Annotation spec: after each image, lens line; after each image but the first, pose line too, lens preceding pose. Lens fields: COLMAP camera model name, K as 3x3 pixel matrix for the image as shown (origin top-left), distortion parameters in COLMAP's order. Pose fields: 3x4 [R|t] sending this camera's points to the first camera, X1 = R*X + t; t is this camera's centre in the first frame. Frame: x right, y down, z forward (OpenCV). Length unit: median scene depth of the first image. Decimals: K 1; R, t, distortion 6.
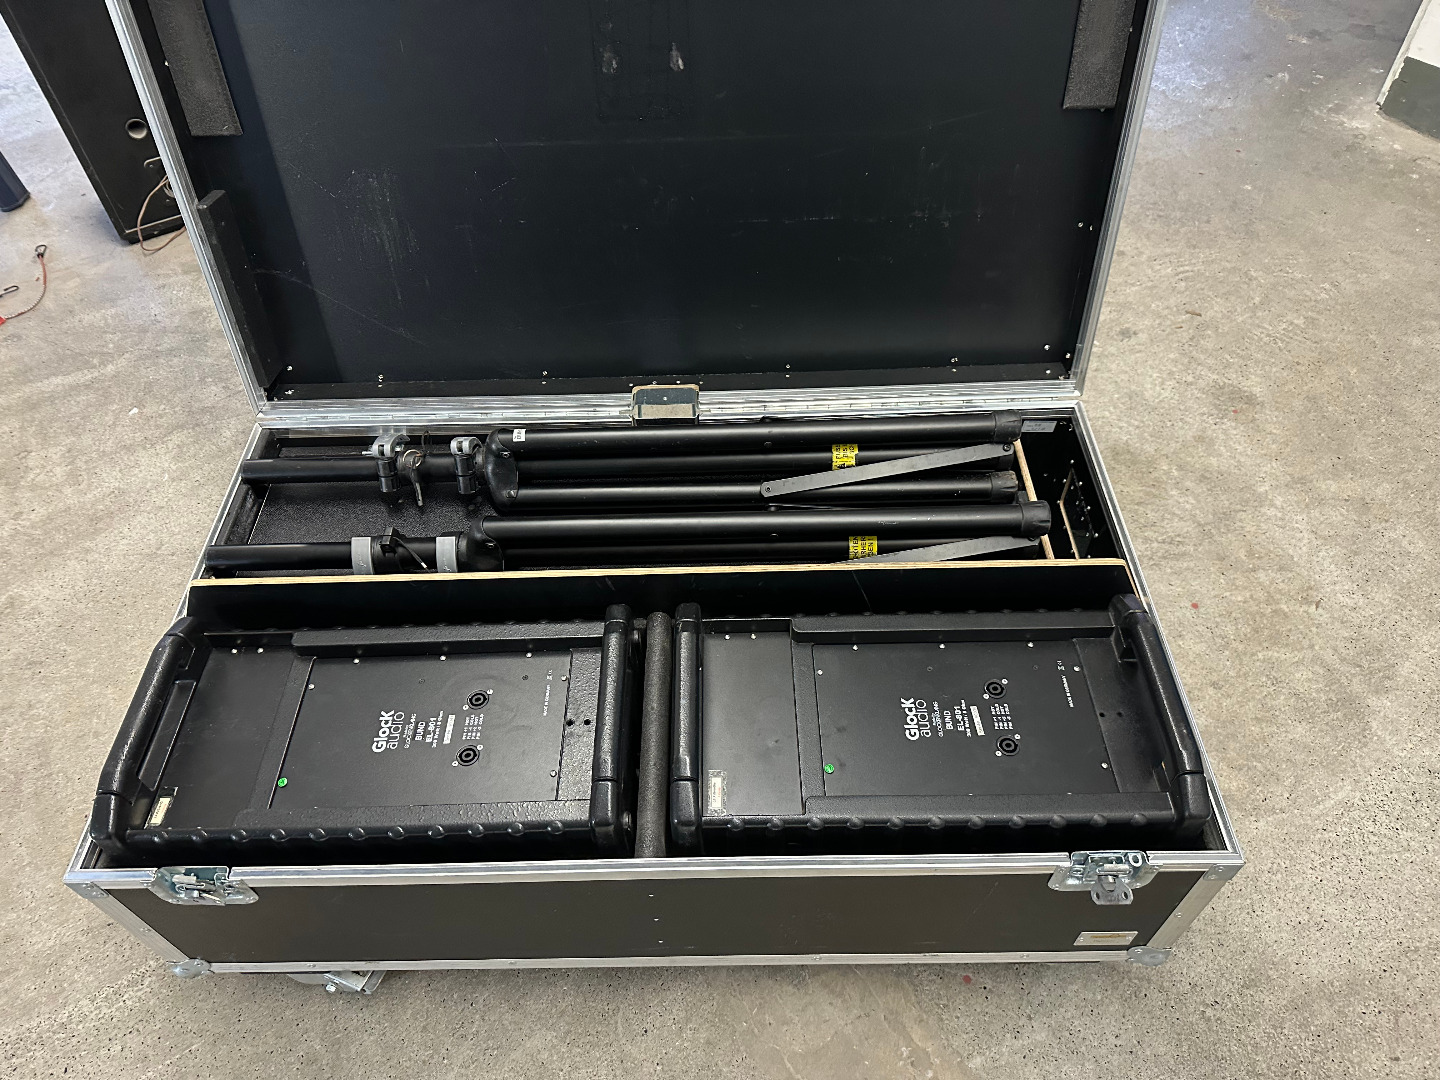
lens RADIAL K [[1013.7, 0, 720.0], [0, 1013.7, 540.0], [0, 0, 1]] dist [-0.004859, -0.000807]
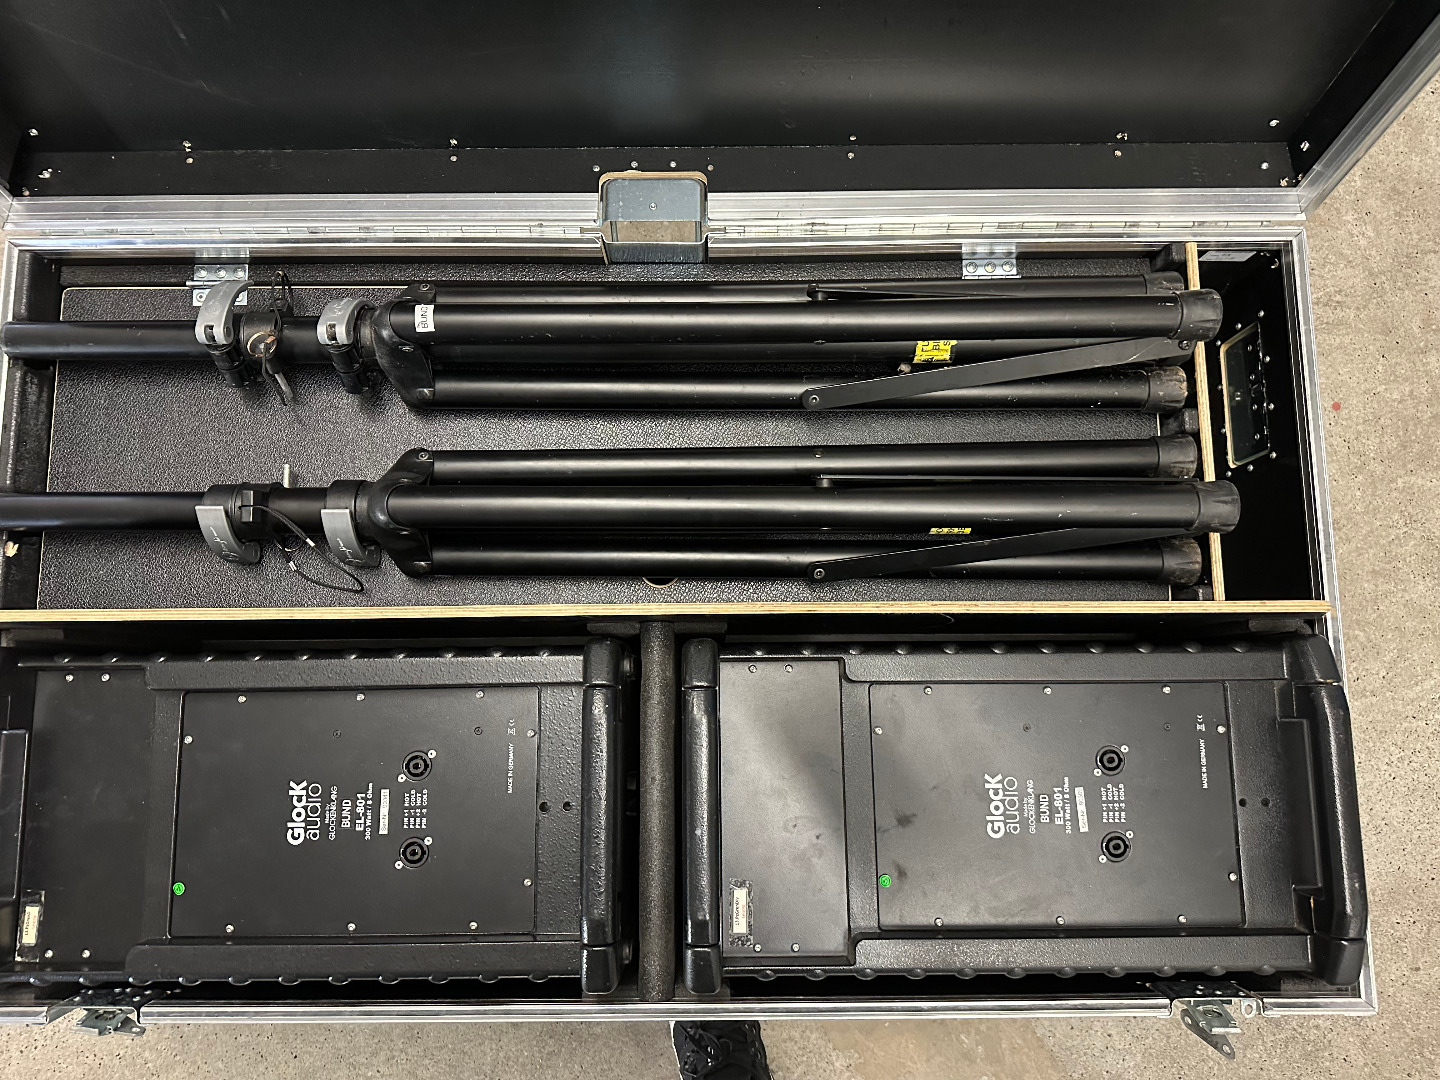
lens RADIAL K [[1020.8, 0, 720.0], [0, 1020.8, 540.0], [0, 0, 1]] dist [-0.055804, 0.049985]
pose [[0.999567, 0.001090, 0.029388, -0.039919], [-0.016784, 0.841724, 0.539648, -0.391546], [-0.024149, -0.539907, 0.841378, 0.467253]]
